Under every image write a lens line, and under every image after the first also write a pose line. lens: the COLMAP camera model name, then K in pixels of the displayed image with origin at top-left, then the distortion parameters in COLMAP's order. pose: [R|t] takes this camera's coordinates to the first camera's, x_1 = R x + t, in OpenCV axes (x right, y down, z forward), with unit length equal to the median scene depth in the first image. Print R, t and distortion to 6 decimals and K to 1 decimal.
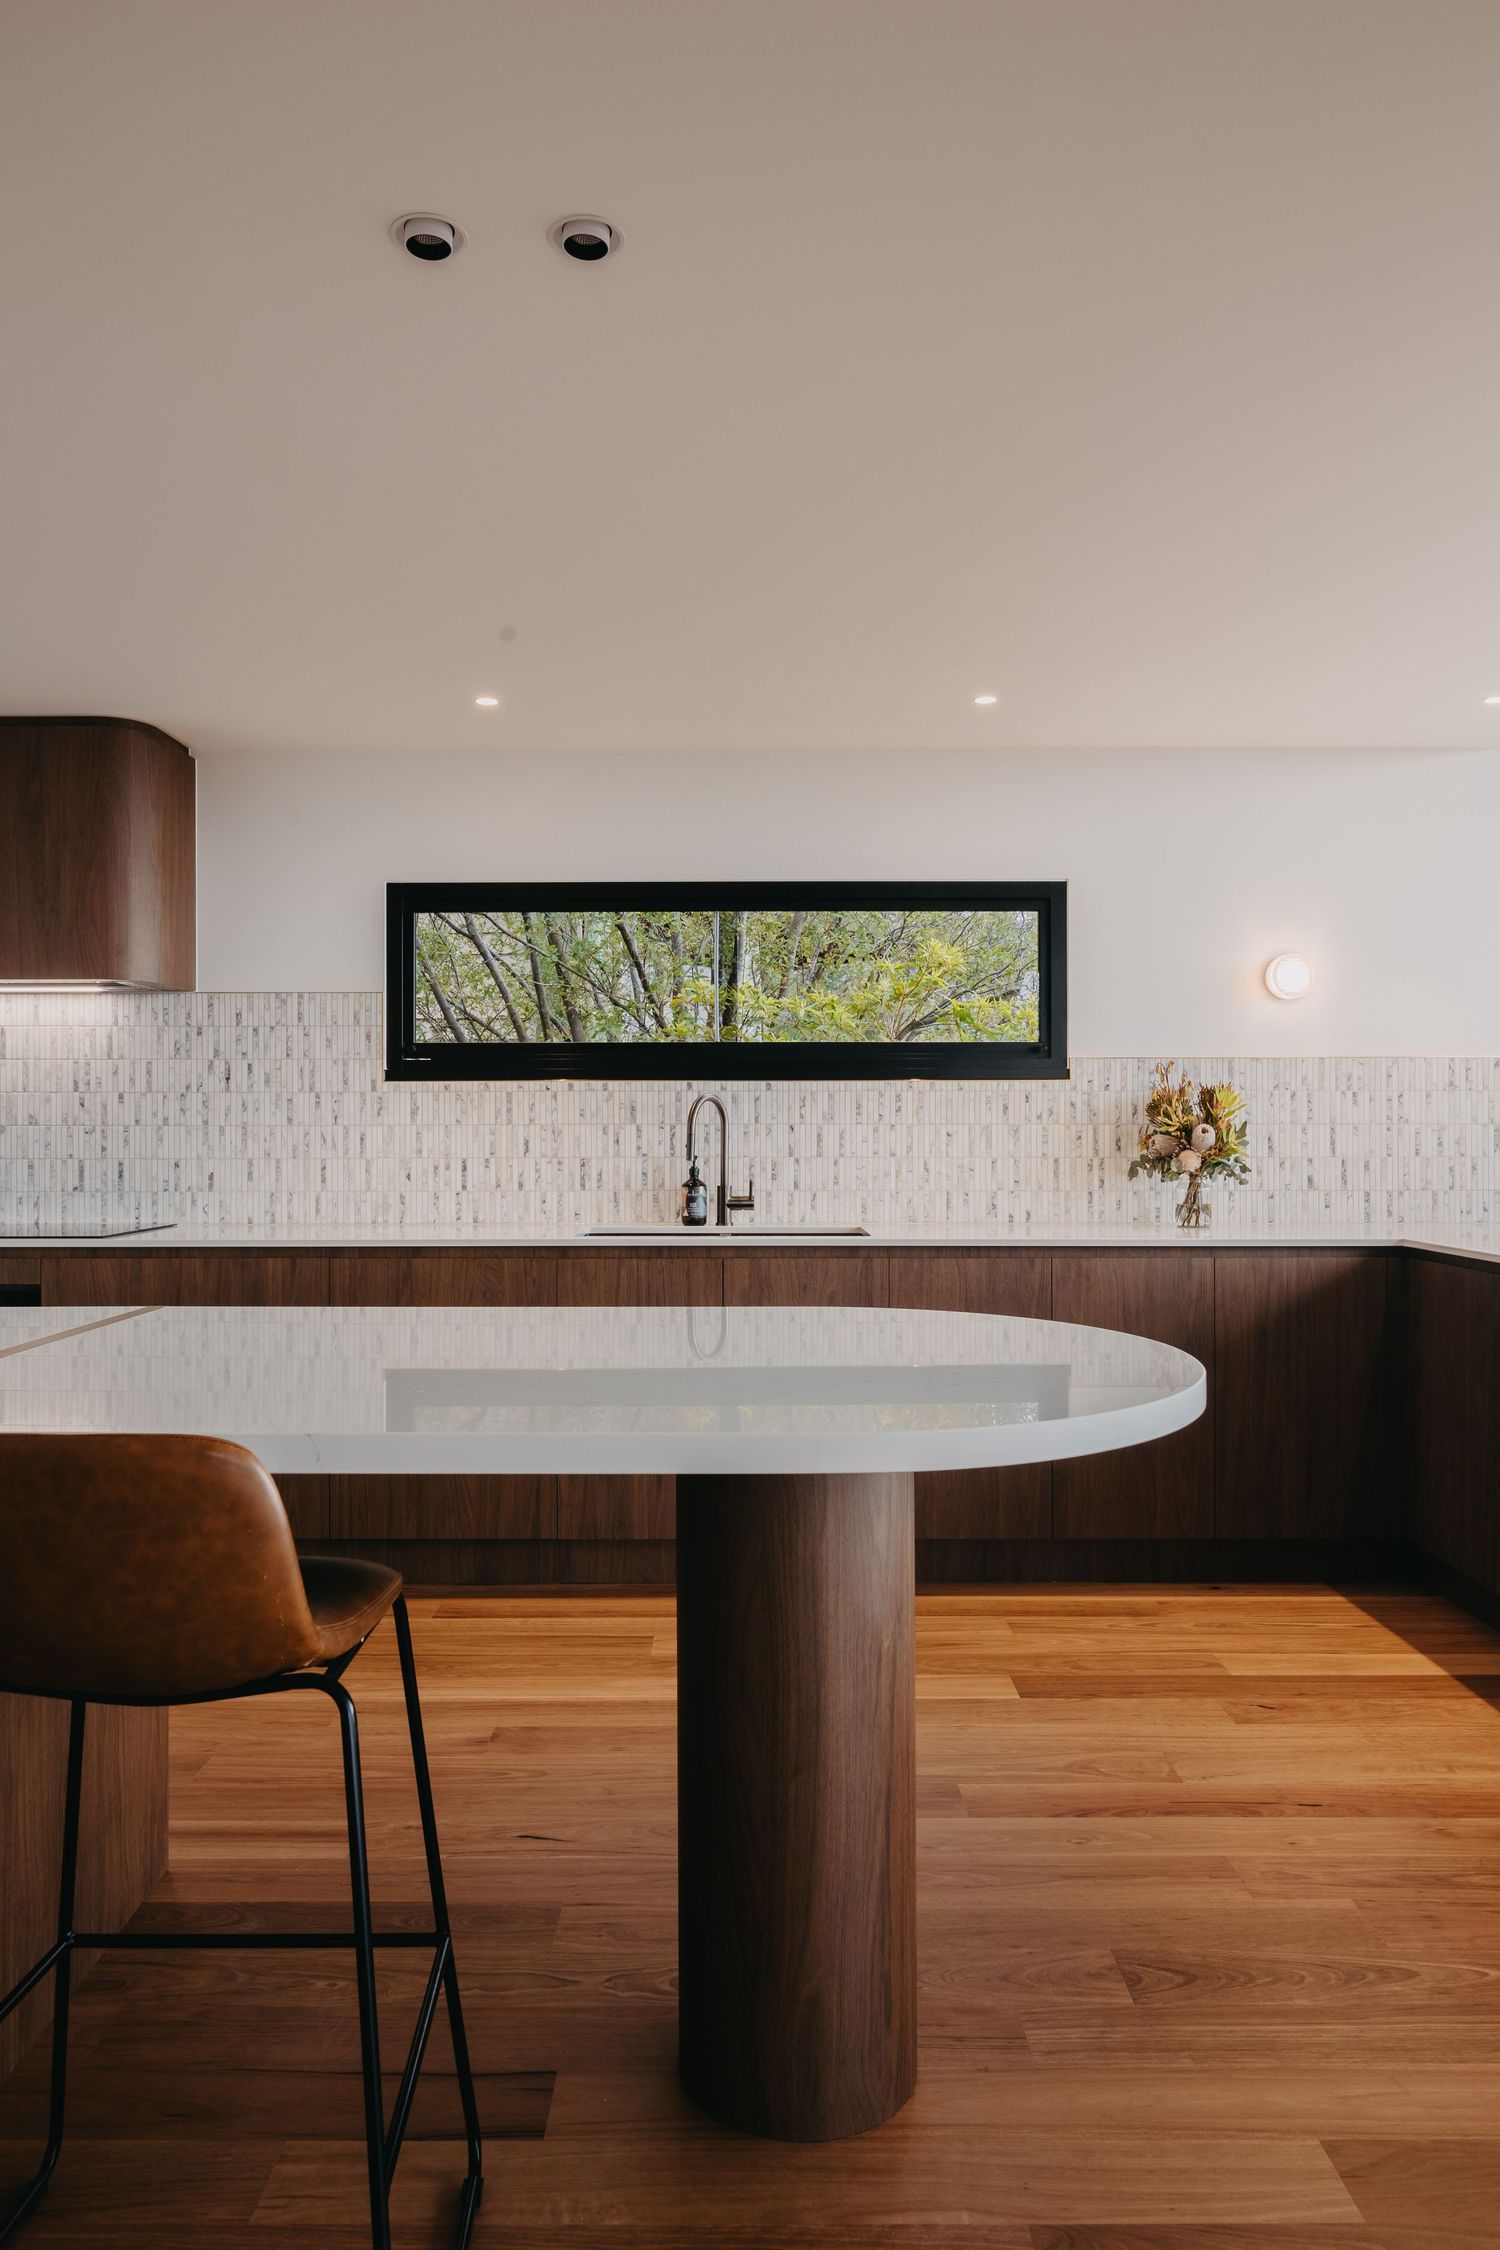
lens RADIAL K [[1471.2, 0, 760.7], [0, 1471.2, 1115.9], [0, 0, 1]] dist [-0.016423, 0.015909]
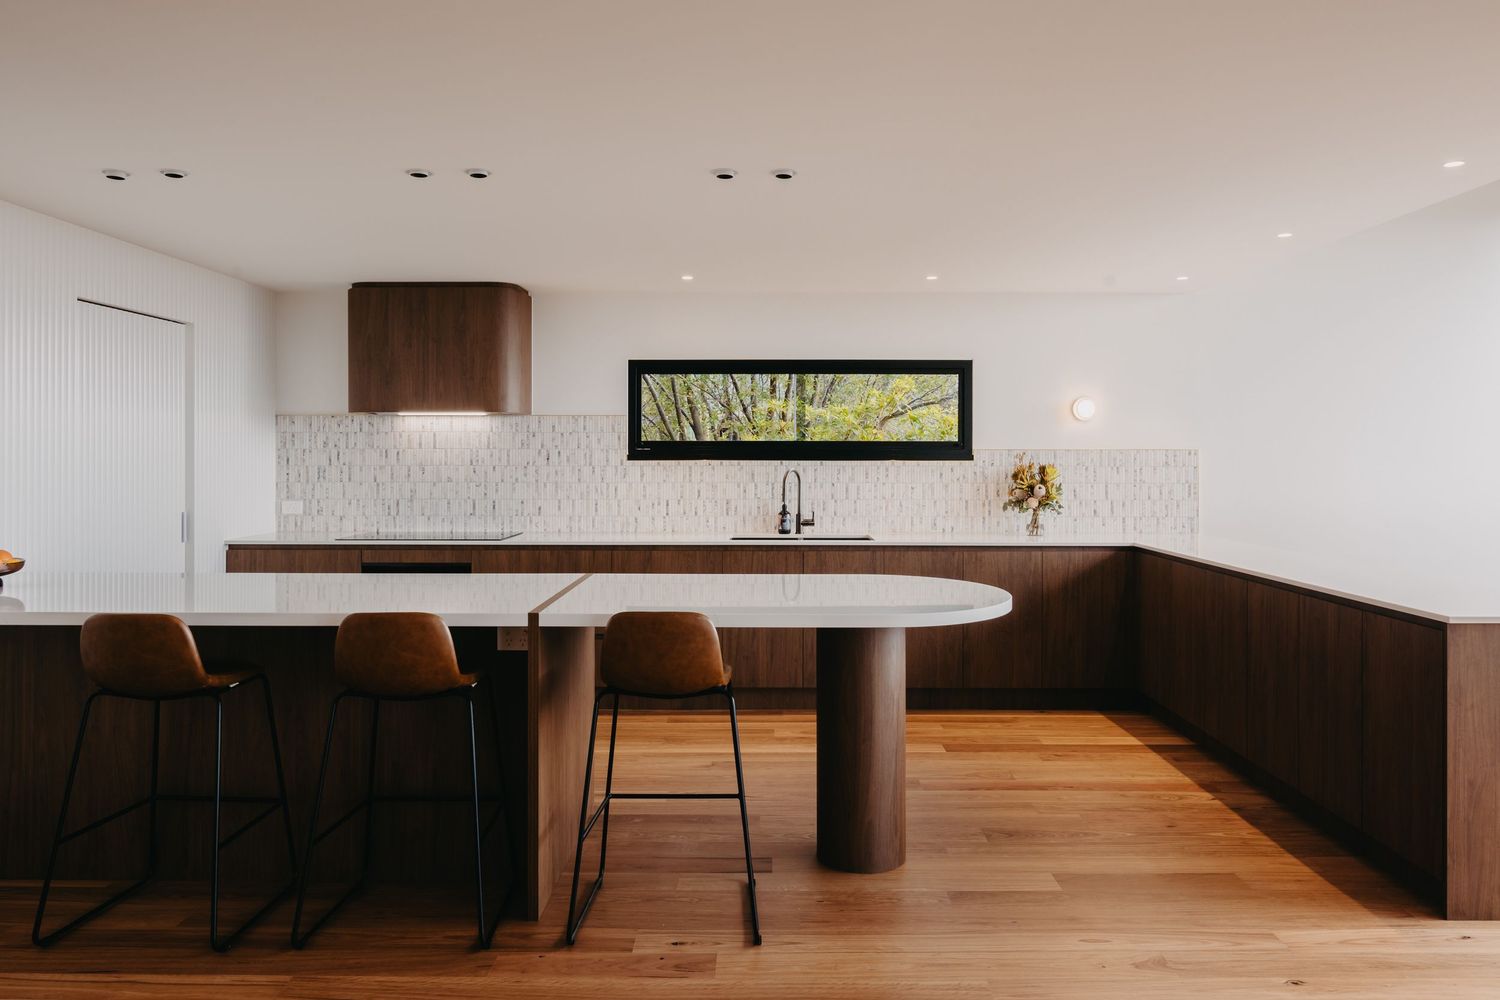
lens RADIAL K [[980.8, 0, 776.3], [0, 980.8, 457.7], [0, 0, 1]] dist [-0.016423, 0.015909]
pose [[0.999994, 0.002794, -0.002242, -0.052384], [-0.002774, 0.999957, 0.008874, -0.039575], [0.002267, -0.008867, 0.999958, -0.320407]]
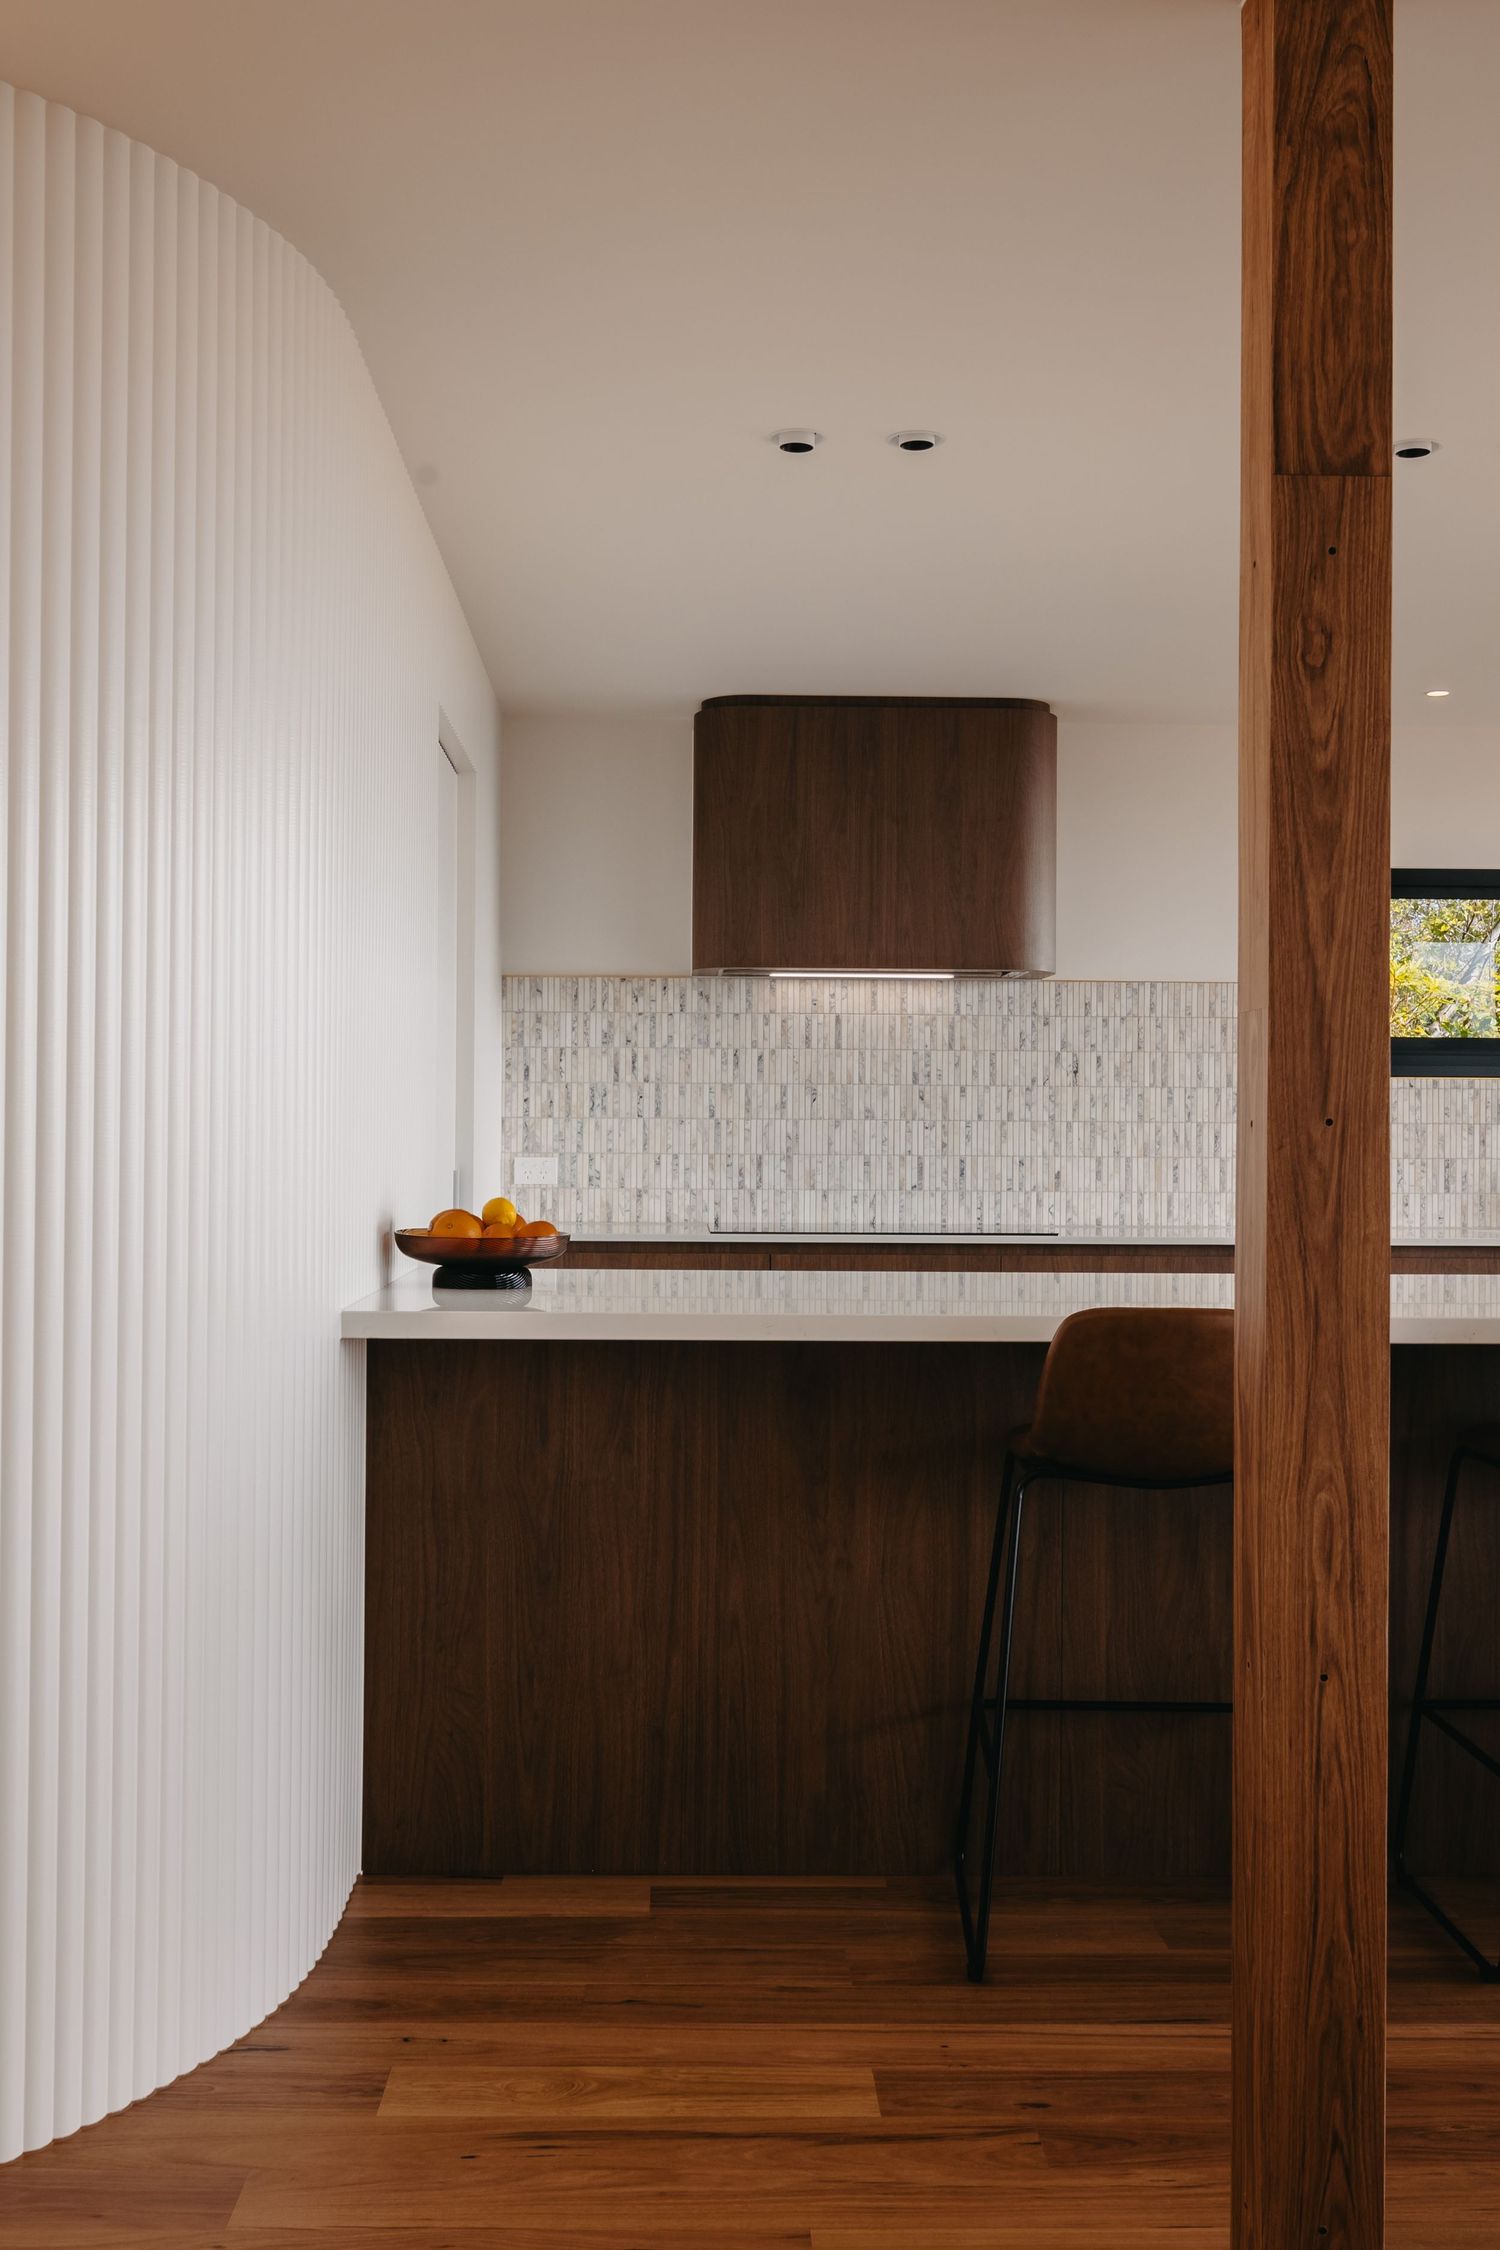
lens RADIAL K [[2133.0, 0, 746.7], [0, 2133.0, 1119.6], [0, 0, 1]] dist [-0.021756, 0.000000]
pose [[0.999862, 0.009052, 0.013954, -0.593843], [-0.009095, 0.999954, 0.003059, 0.002989], [-0.013925, -0.003185, 0.999898, -0.370141]]
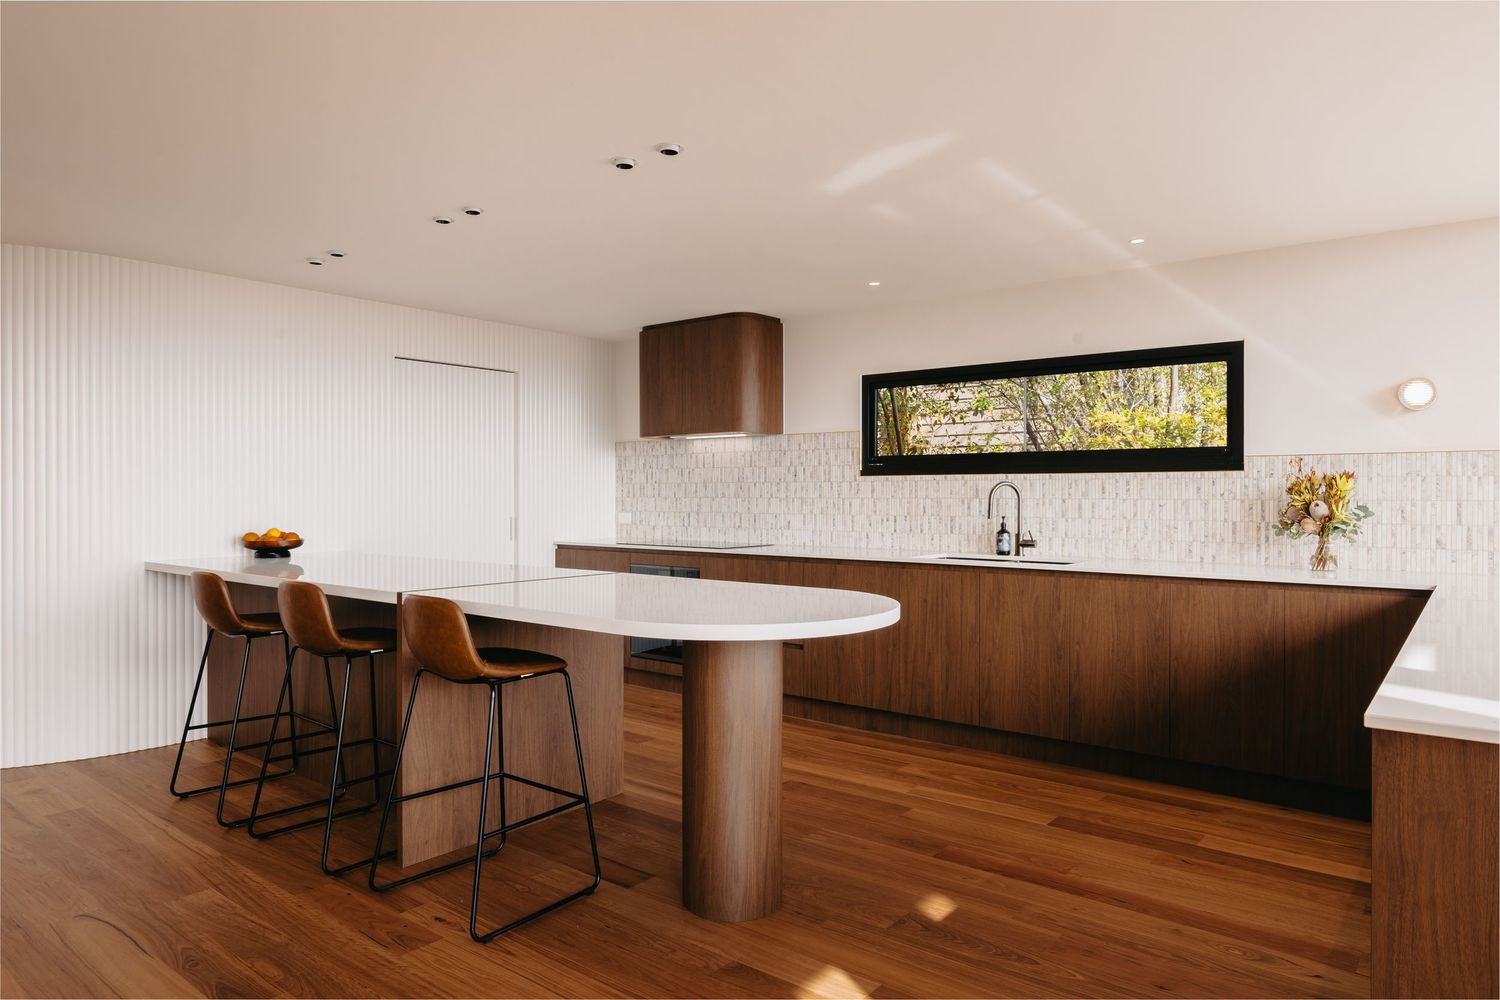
lens RADIAL K [[918.8, 0, 768.7], [0, 918.8, 496.5], [0, 0, 1]] dist [-0.010738, 0.008869]
pose [[0.792868, 0.003801, -0.609381, 0.400721], [0.003237, 0.999940, 0.010448, -0.009309], [0.609384, -0.010256, 0.792809, -0.055899]]
